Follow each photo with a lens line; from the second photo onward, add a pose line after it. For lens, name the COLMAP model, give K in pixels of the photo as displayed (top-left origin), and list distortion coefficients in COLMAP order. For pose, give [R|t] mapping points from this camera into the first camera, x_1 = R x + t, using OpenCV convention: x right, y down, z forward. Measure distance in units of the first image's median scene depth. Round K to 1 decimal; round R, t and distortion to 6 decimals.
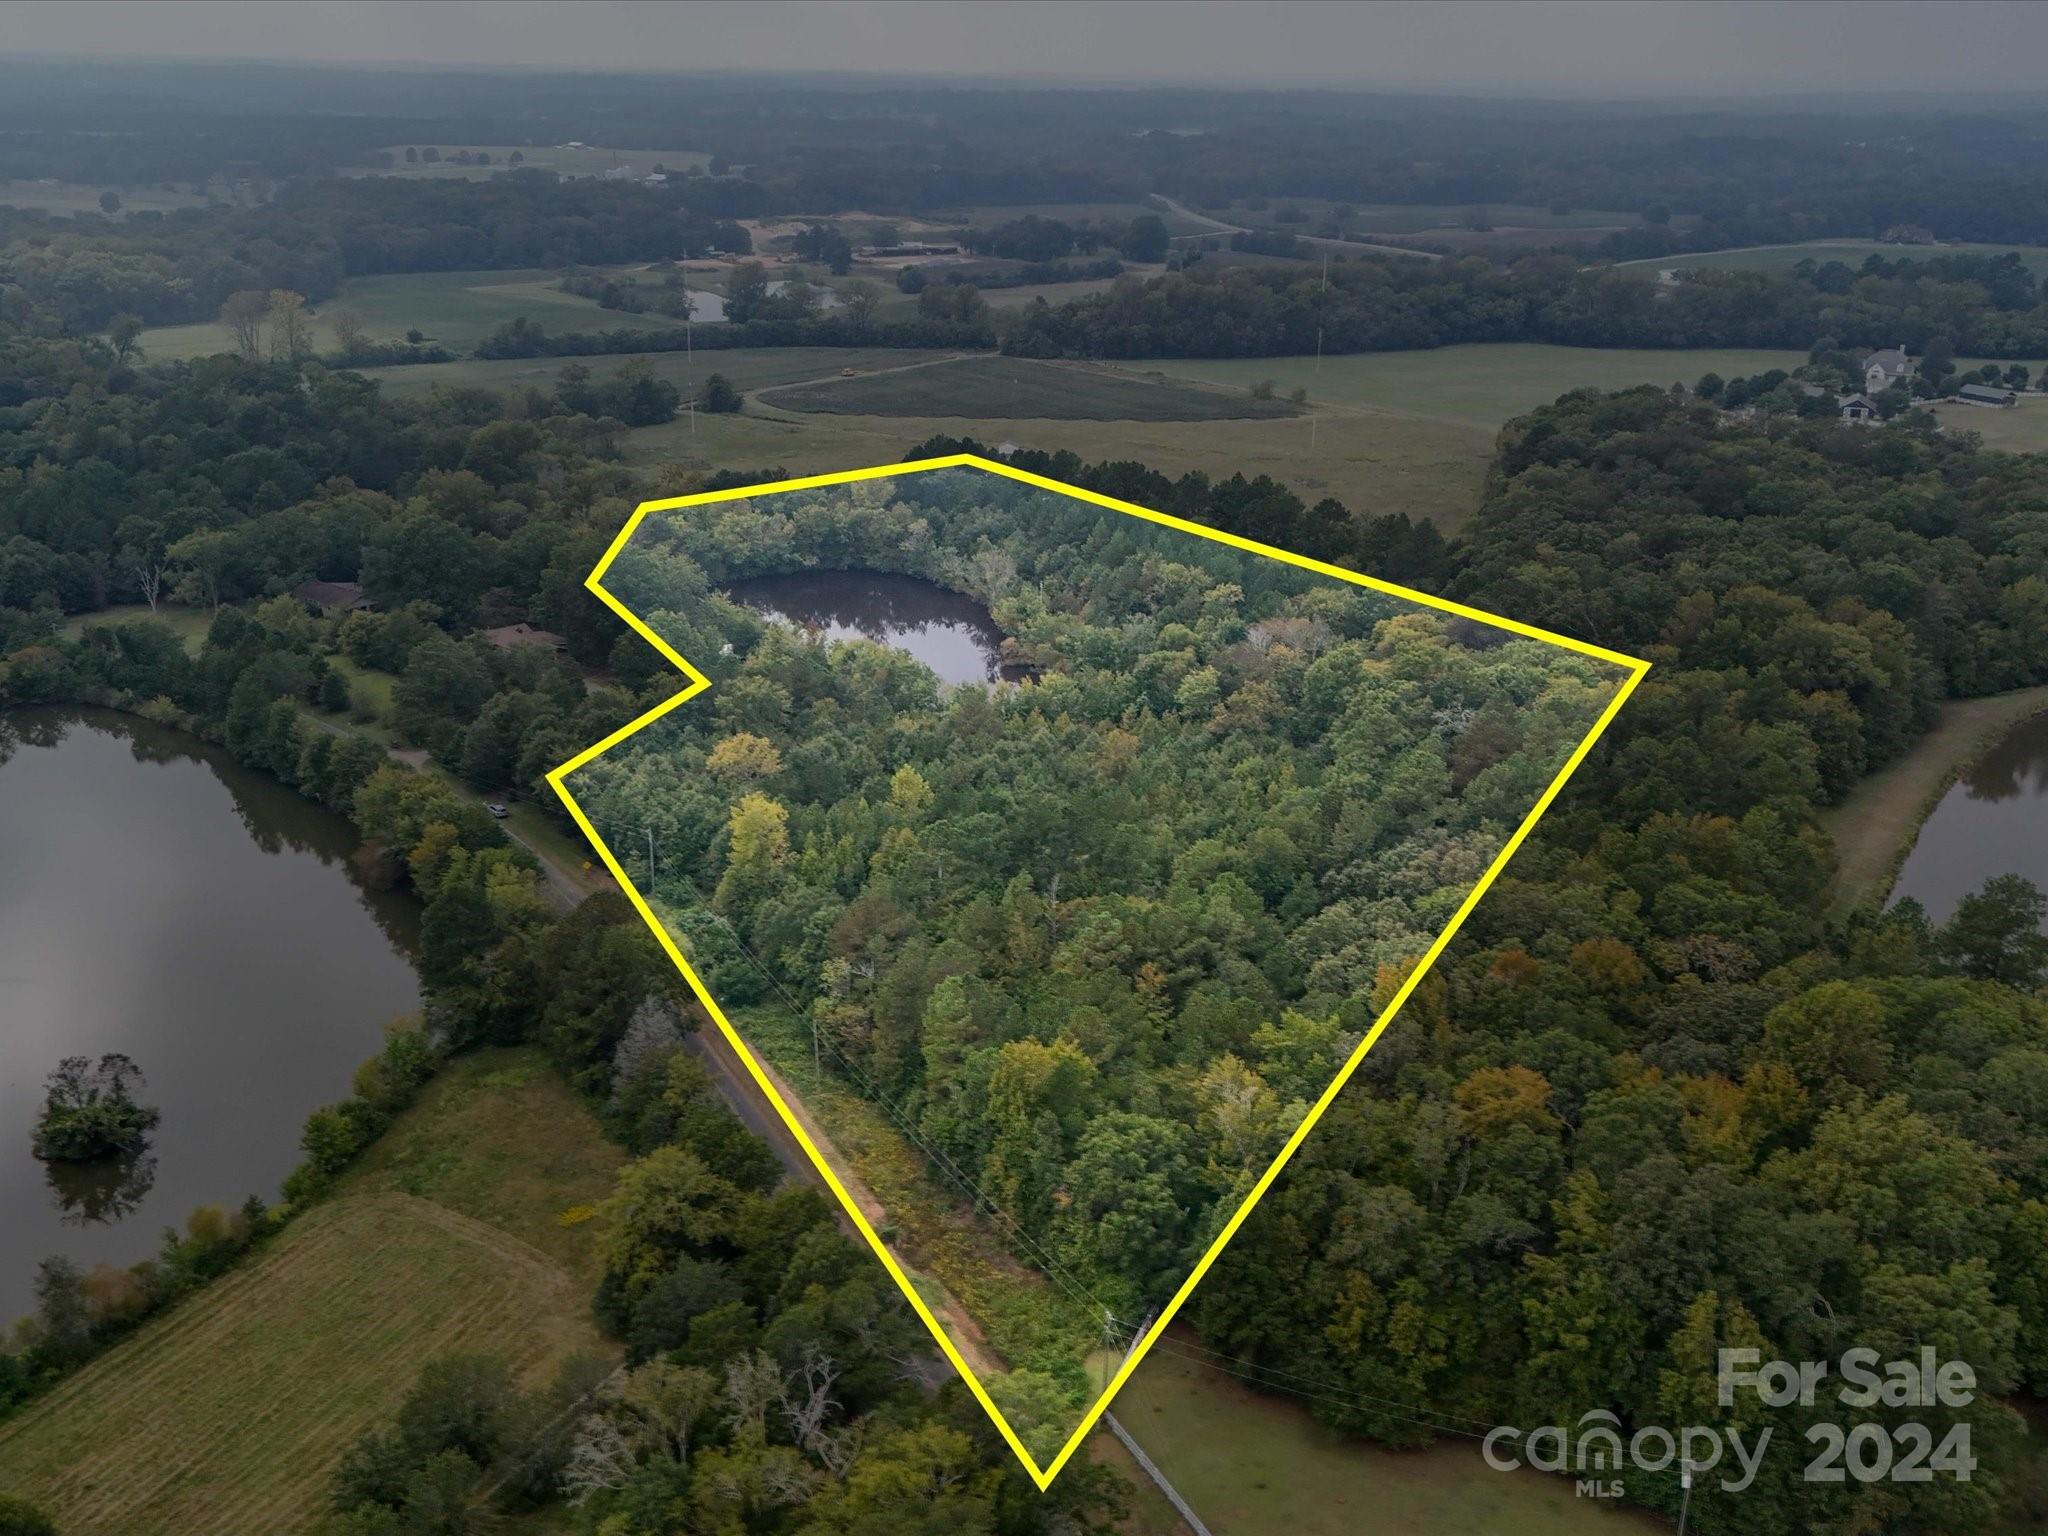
lens RADIAL K [[1987.1, 0, 1024.0], [0, 1987.1, 768.0], [0, 0, 1]] dist [0.176557, -0.444091]
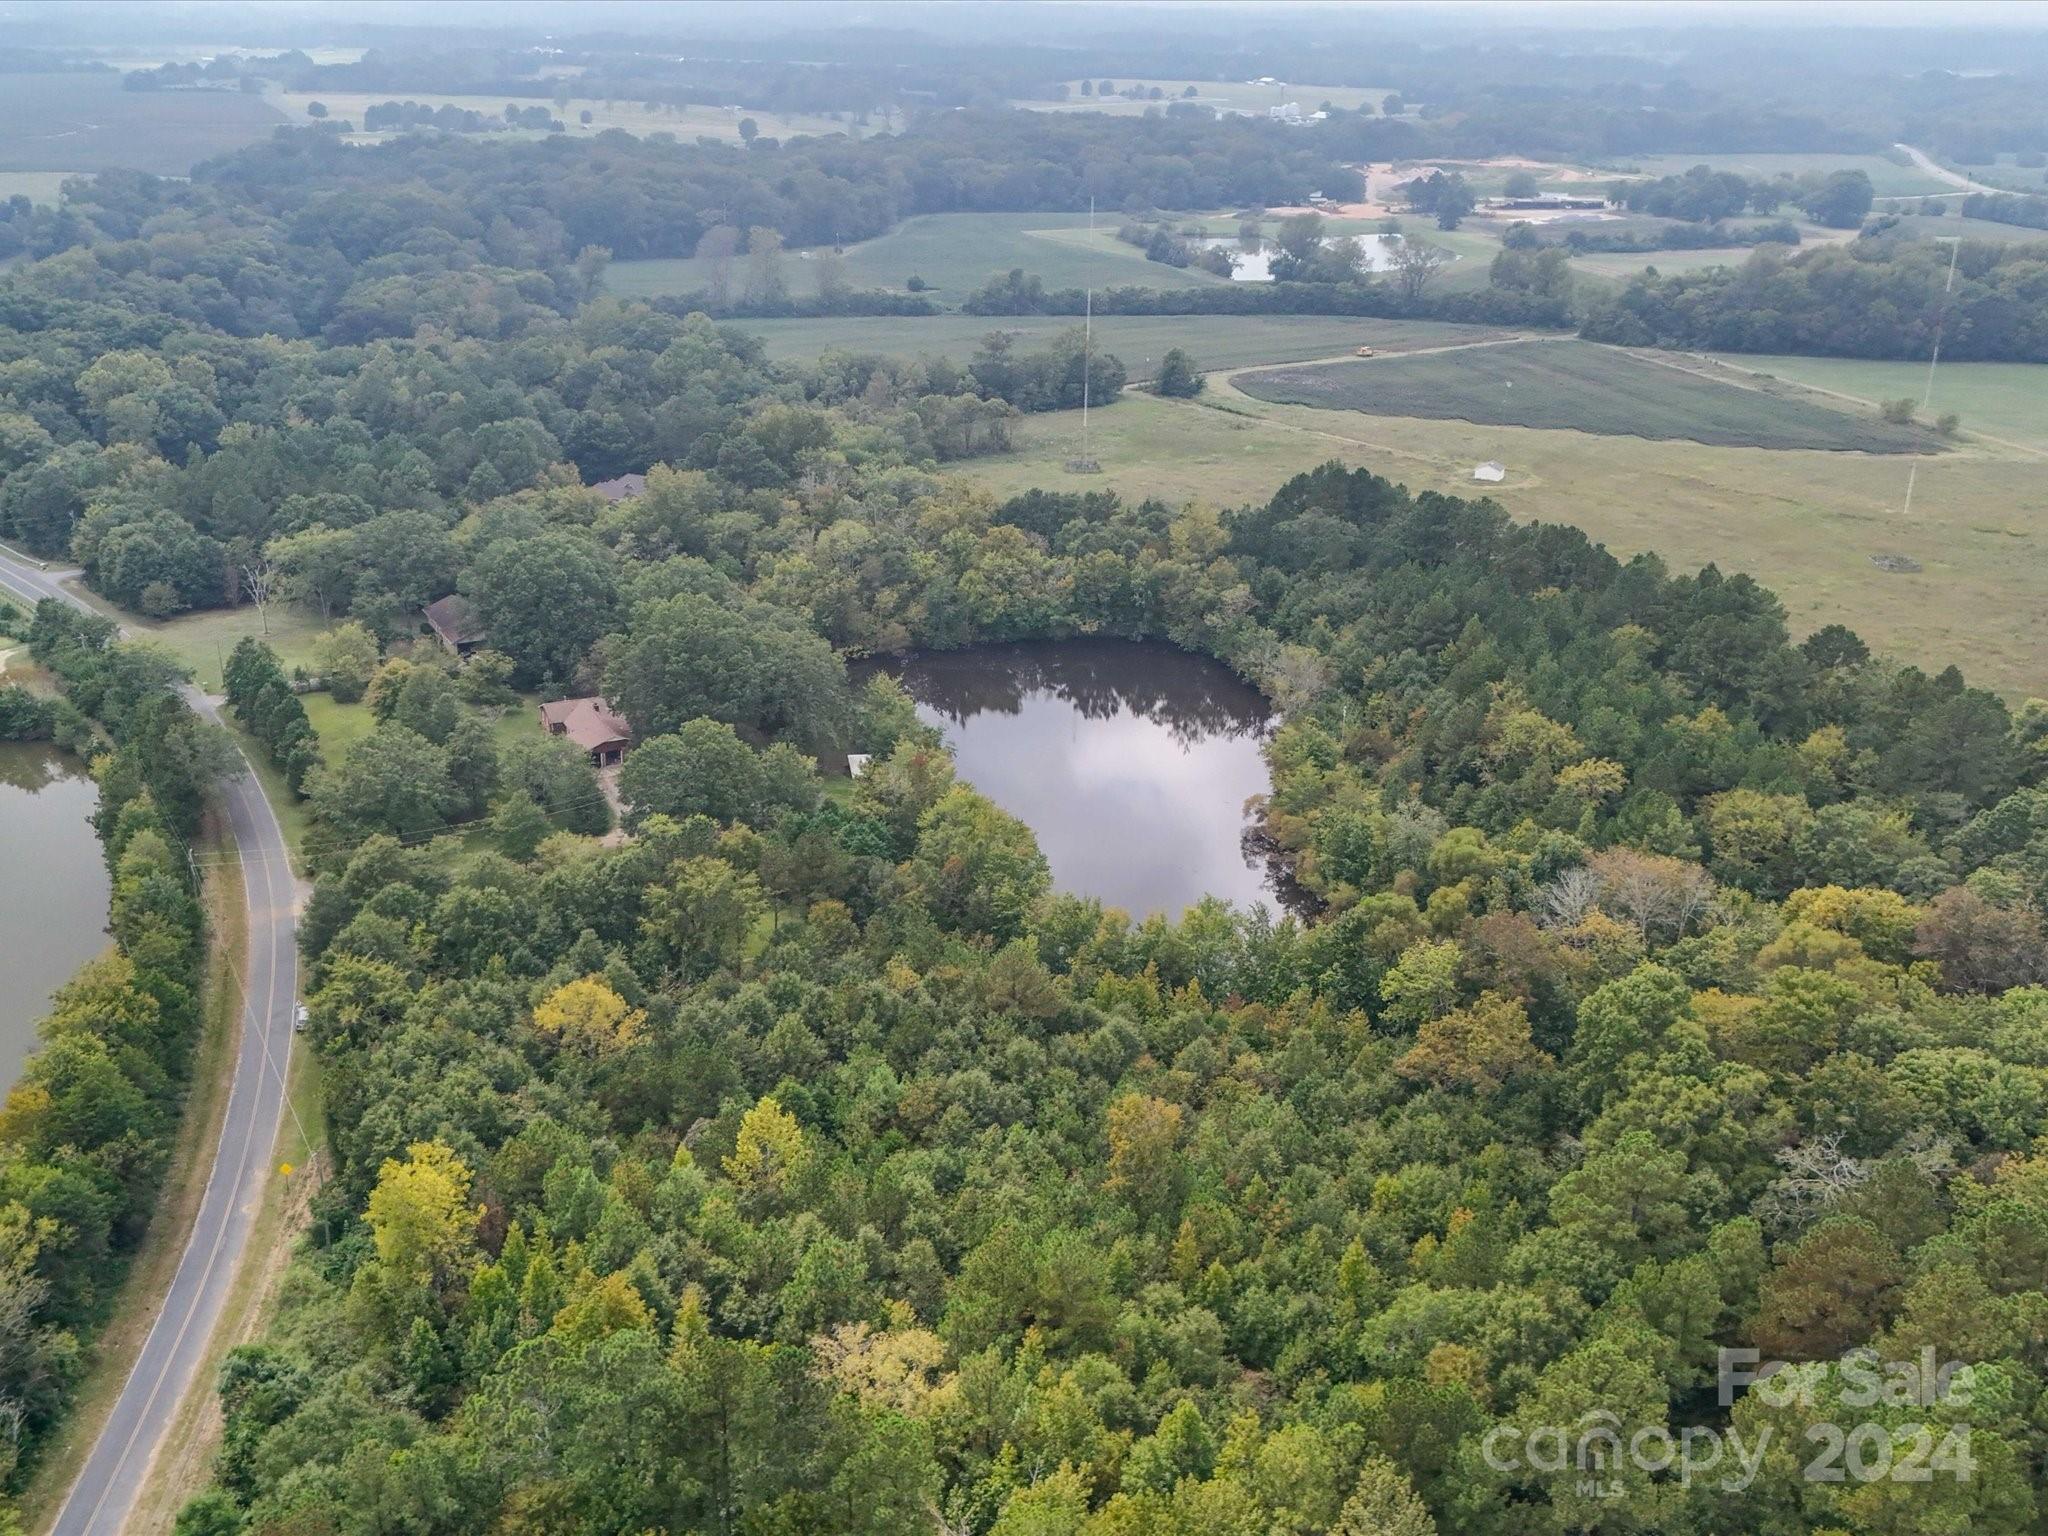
lens RADIAL K [[1989.4, 0, 1024.0], [0, 1989.4, 768.0], [0, 0, 1]] dist [0.149776, -0.311865]
pose [[0.937125, 0.130549, -0.323656, 0.117379], [-0.121957, 0.991432, 0.046784, -0.083407], [0.326990, -0.004371, 0.945018, 0.291627]]
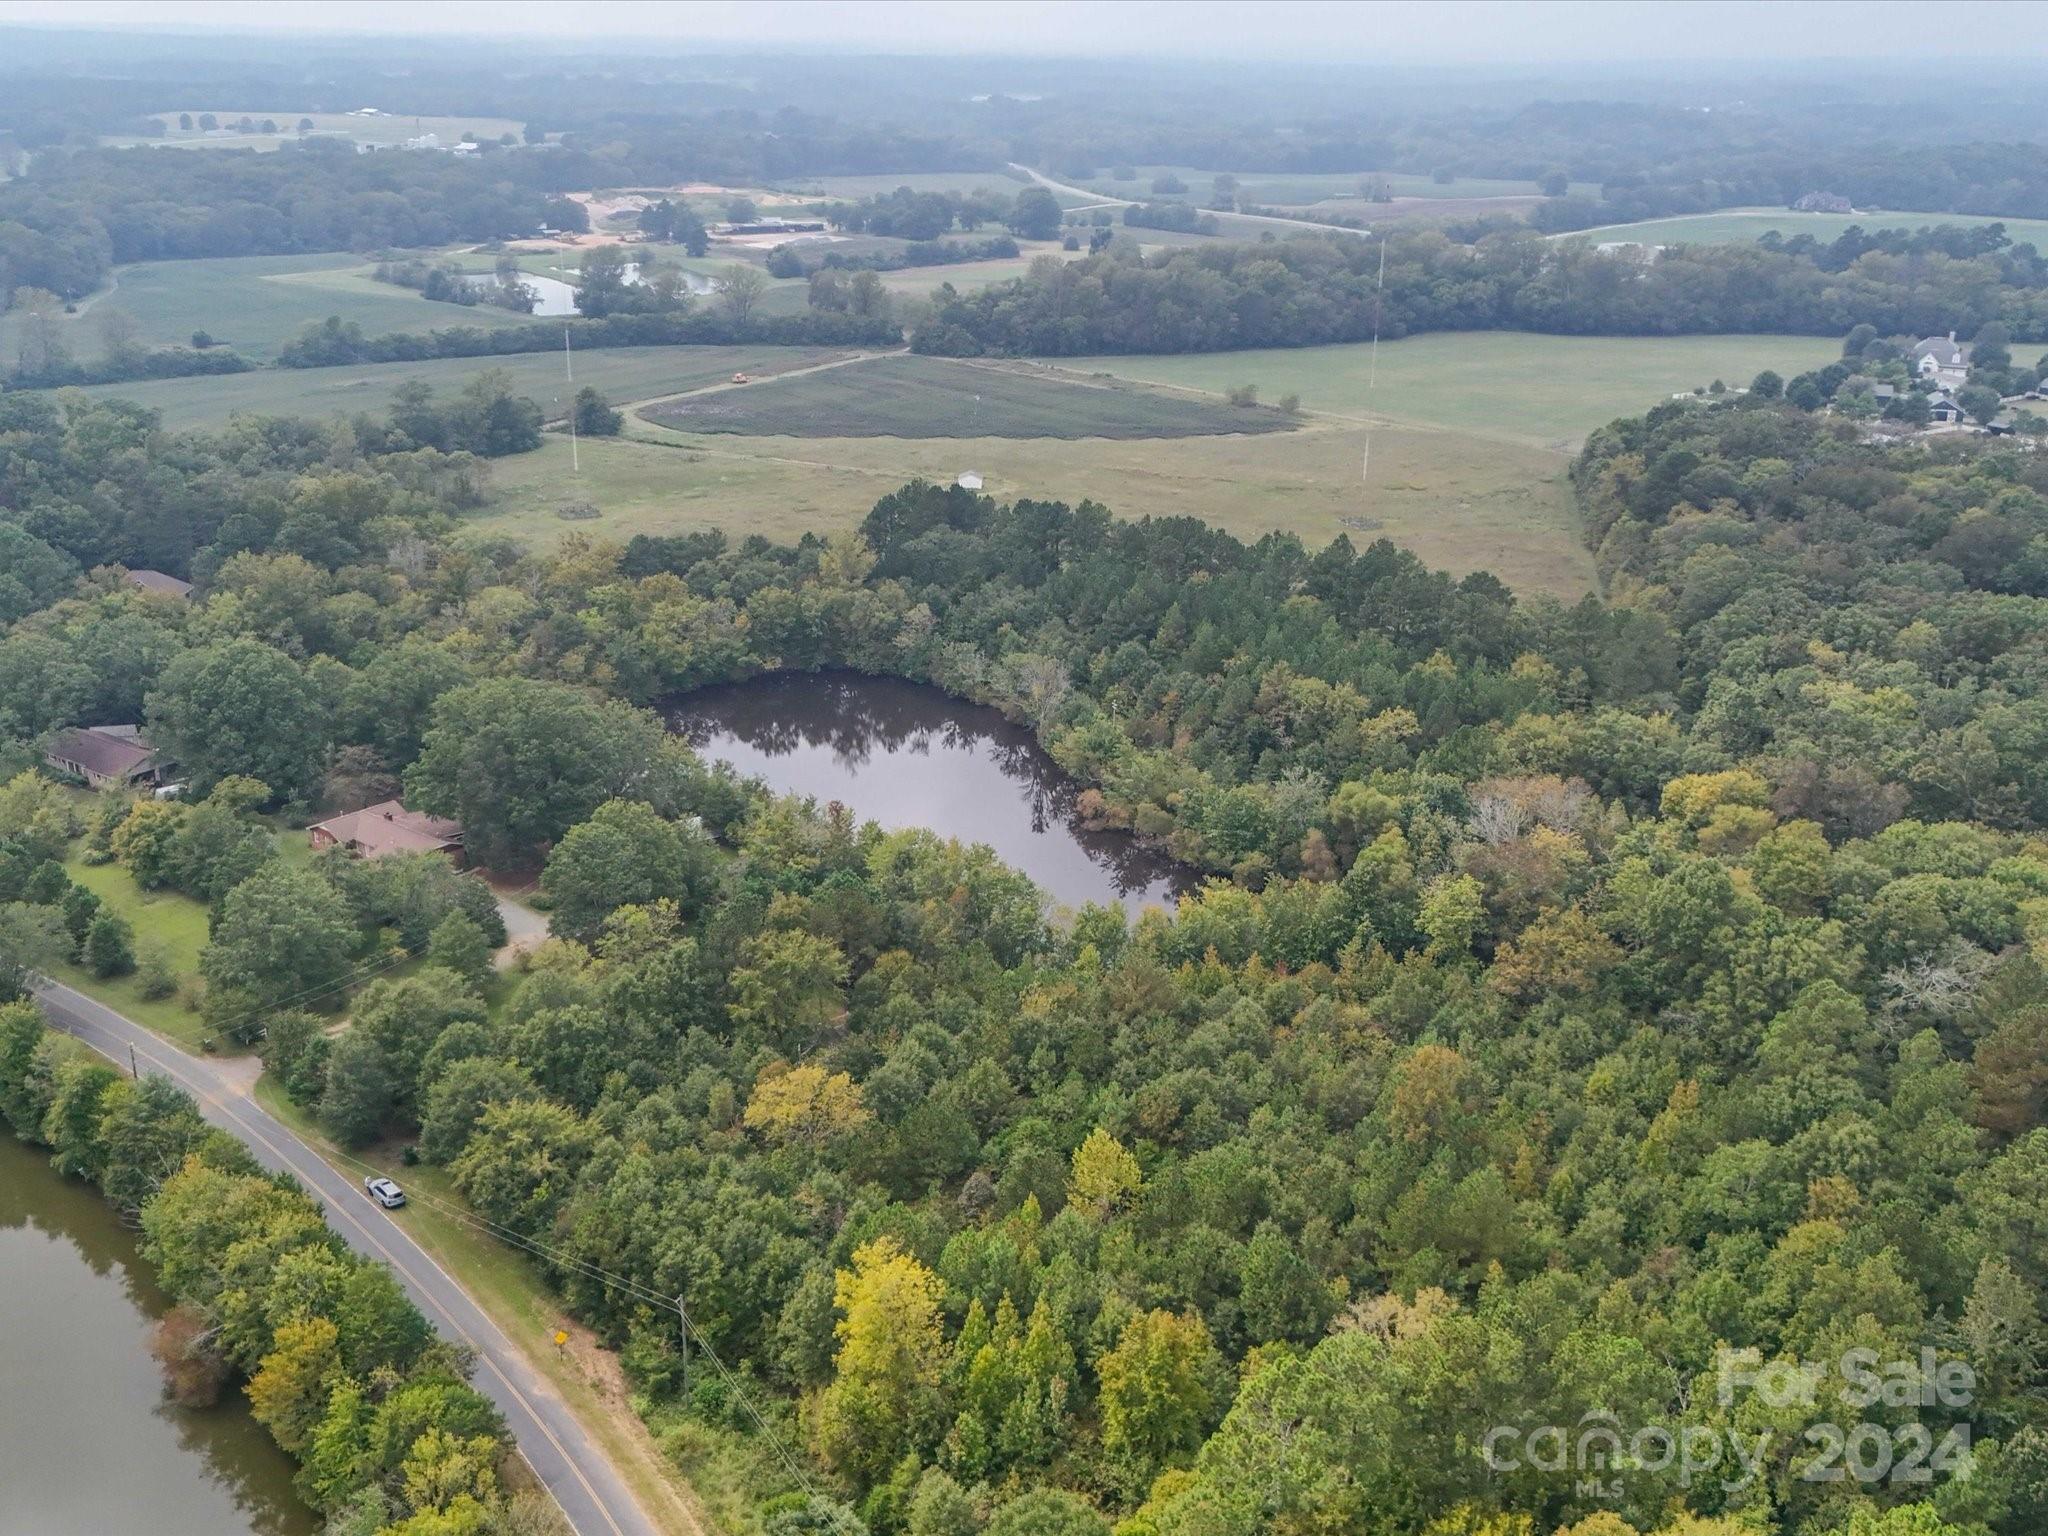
lens RADIAL K [[1989.4, 0, 1024.0], [0, 1989.4, 768.0], [0, 0, 1]] dist [0.149776, -0.311865]
pose [[0.995600, -0.031750, 0.088168, -0.080990], [0.030474, 0.999411, 0.015781, -0.074185], [-0.088617, -0.013025, 0.995981, 0.253516]]
